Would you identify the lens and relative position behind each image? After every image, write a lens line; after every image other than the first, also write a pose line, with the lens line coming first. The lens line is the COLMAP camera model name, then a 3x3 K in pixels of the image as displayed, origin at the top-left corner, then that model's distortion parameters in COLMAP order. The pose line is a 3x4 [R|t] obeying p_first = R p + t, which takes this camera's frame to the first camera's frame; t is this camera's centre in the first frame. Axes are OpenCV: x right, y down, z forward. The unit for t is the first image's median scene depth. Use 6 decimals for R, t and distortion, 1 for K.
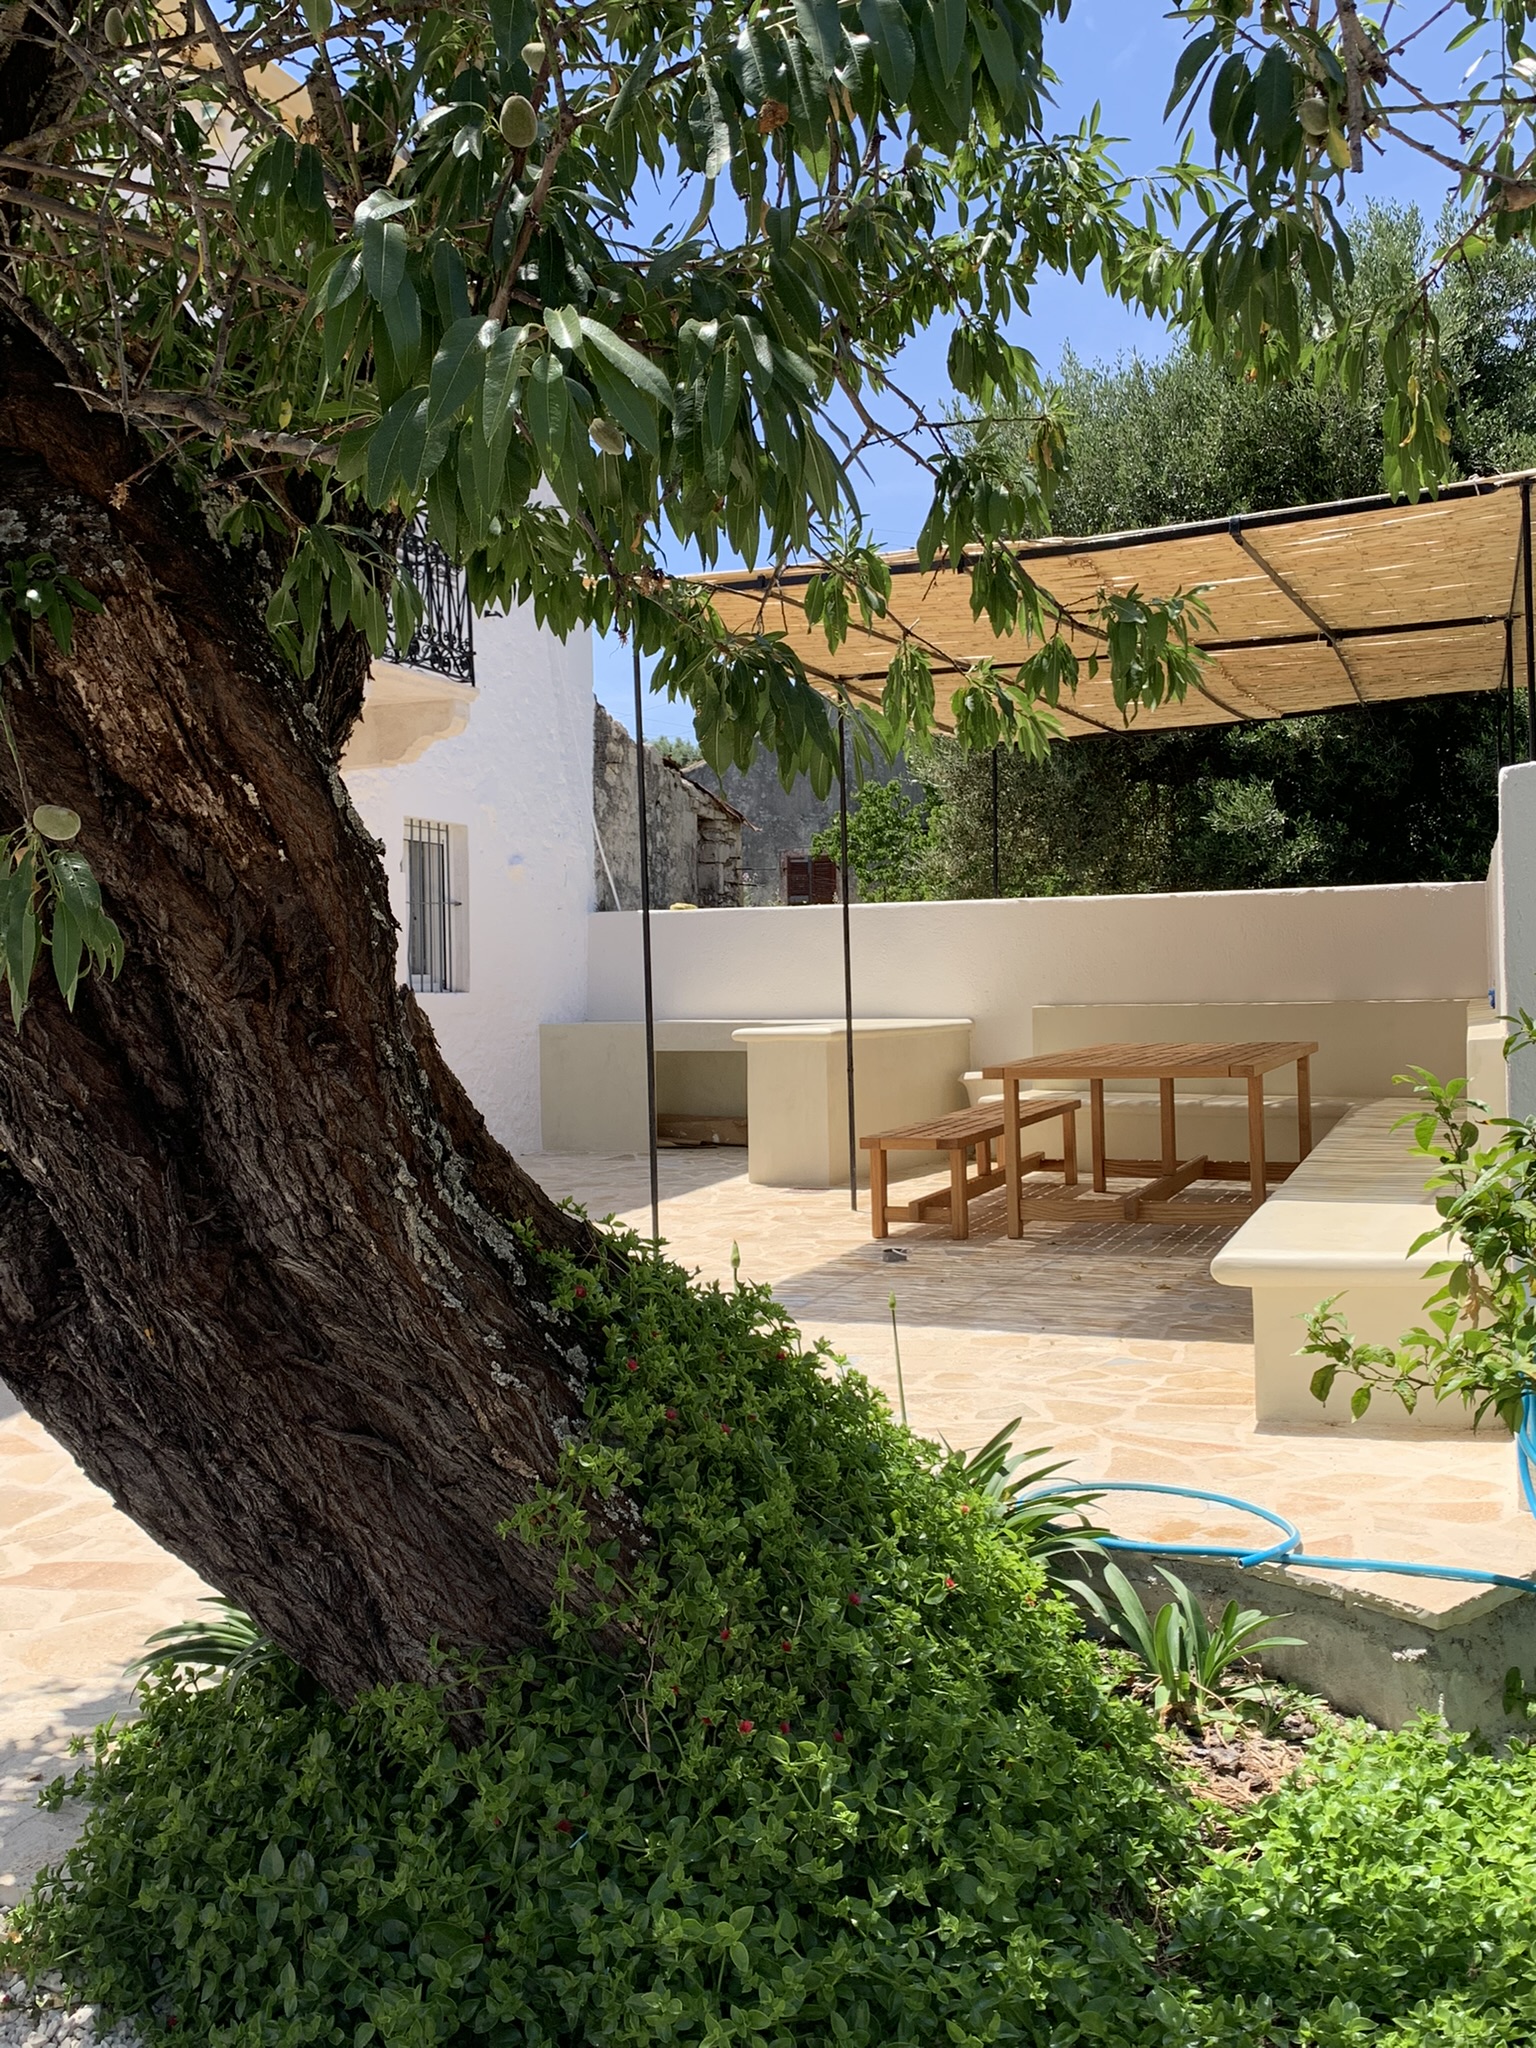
lens RADIAL K [[1943.2, 0, 685.5], [0, 1943.2, 1003.8], [0, 0, 1]] dist [0.005523, 0.000000]
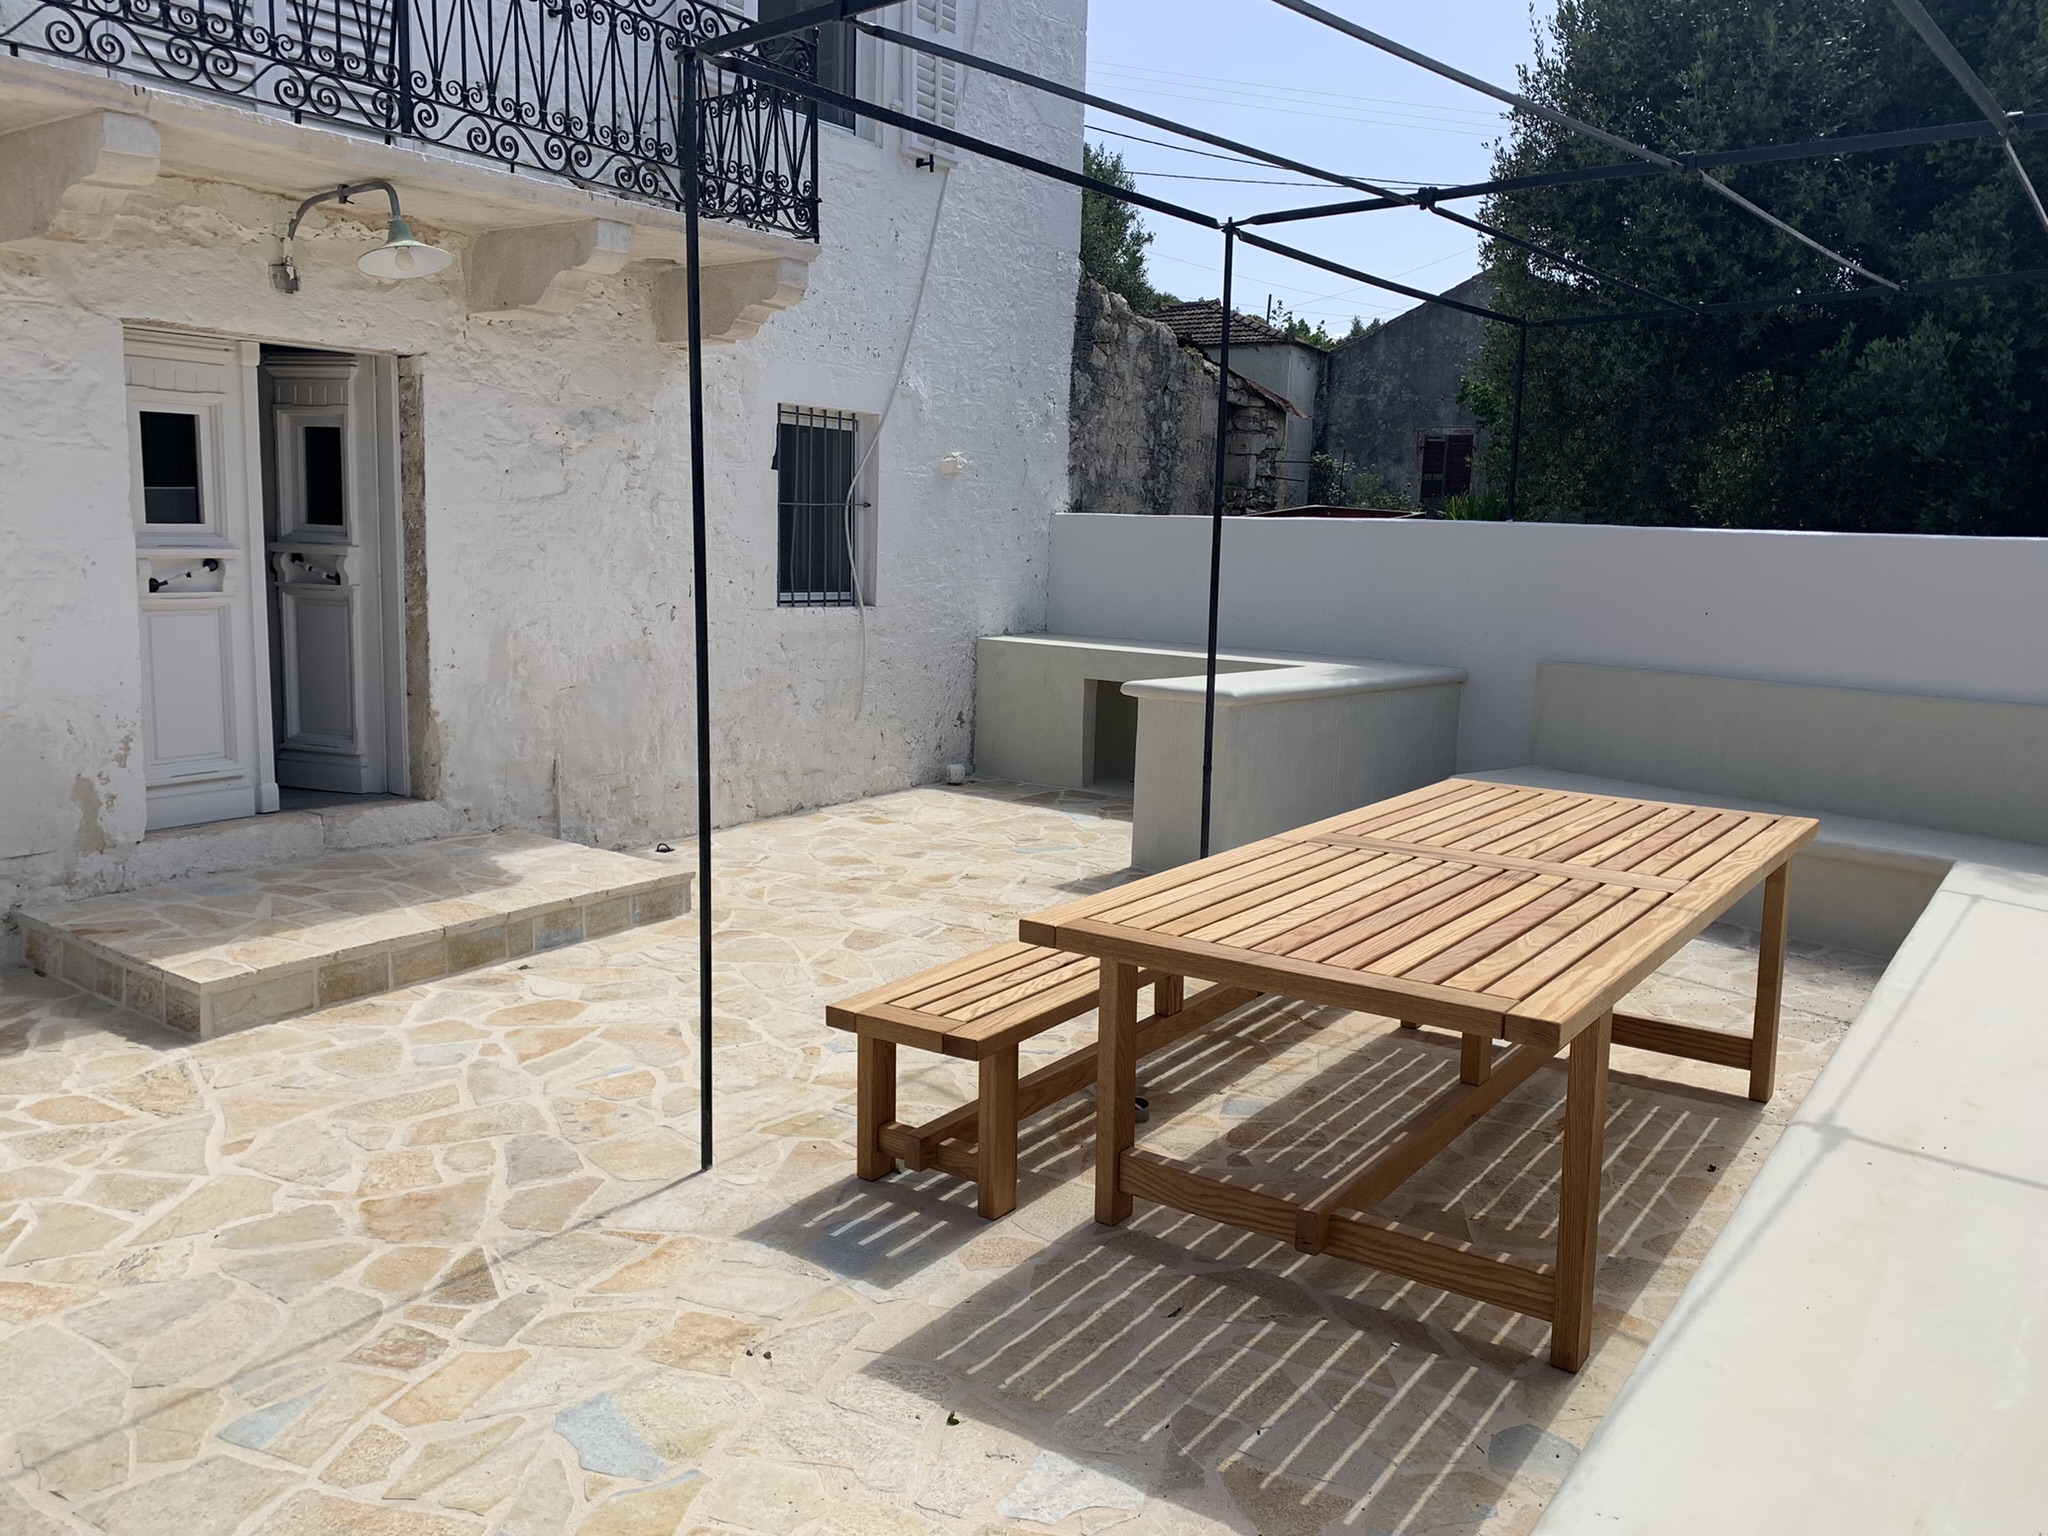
lens RADIAL K [[1563.4, 0, 1012.8], [0, 1563.4, 749.7], [0, 0, 1]] dist [0.031788, -0.034843]
pose [[0.970873, 0.075770, -0.227300, 0.108216], [-0.045022, 0.989473, 0.137535, -0.038654], [0.235328, -0.123296, 0.964064, 0.292411]]
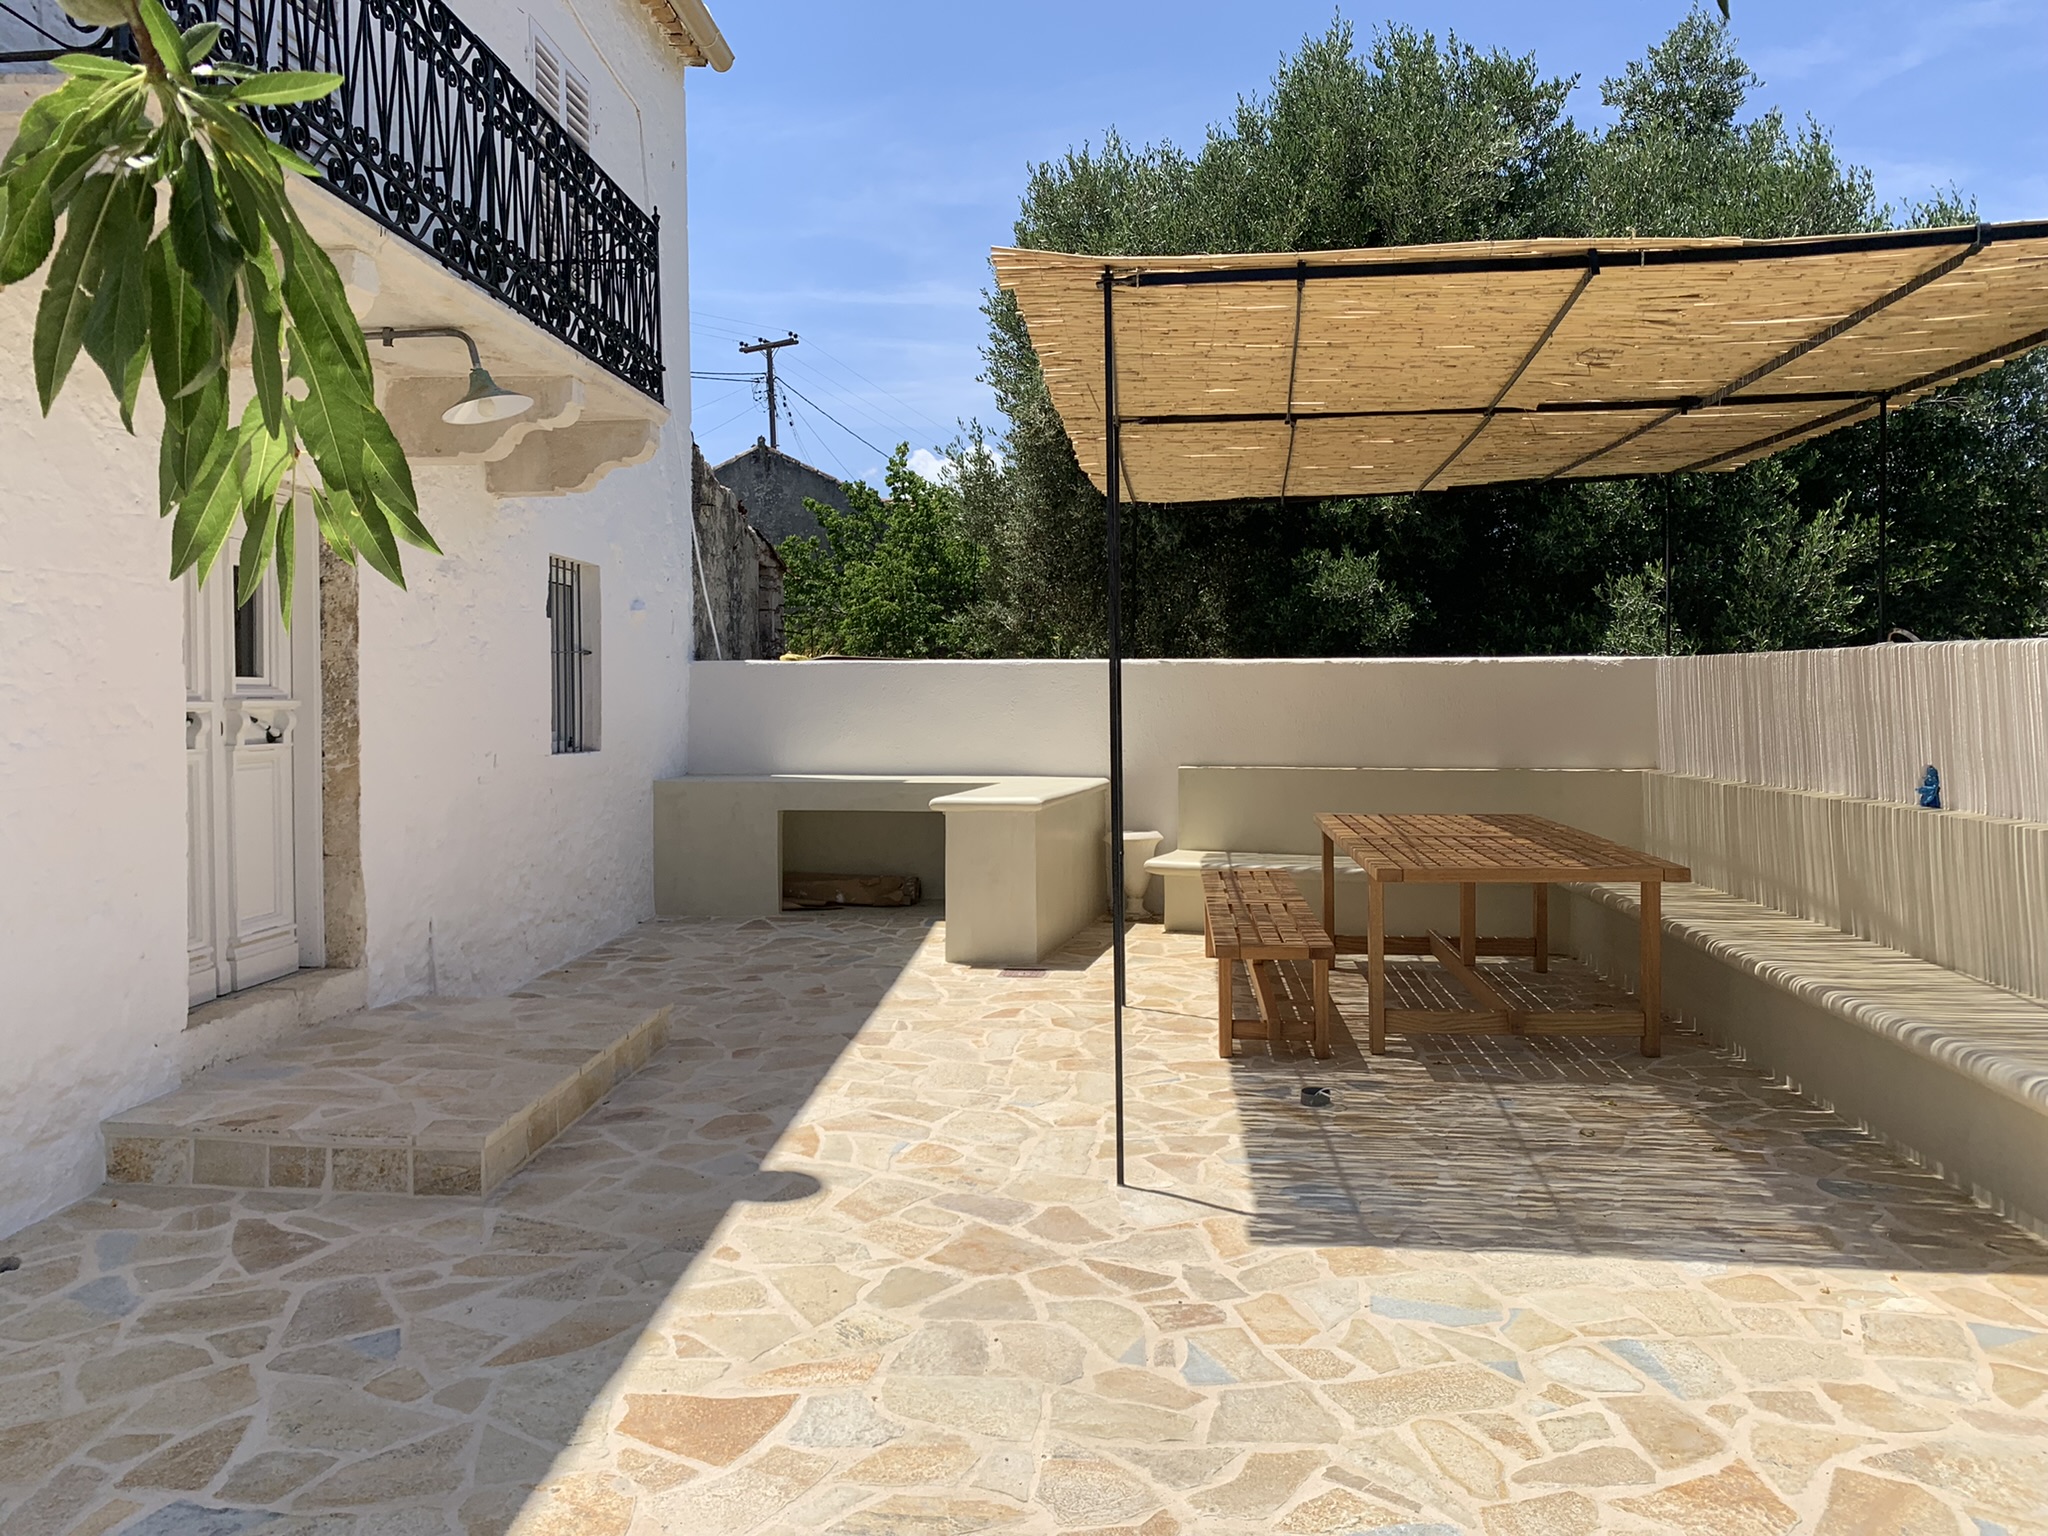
lens RADIAL K [[1563.4, 0, 988.7], [0, 1563.4, 759.9], [0, 0, 1]] dist [0.031788, -0.034843]
pose [[0.955308, 0.000529, 0.295611, -0.142897], [-0.008569, 0.999628, 0.025904, -0.020664], [-0.295487, -0.027279, 0.954957, 0.230424]]
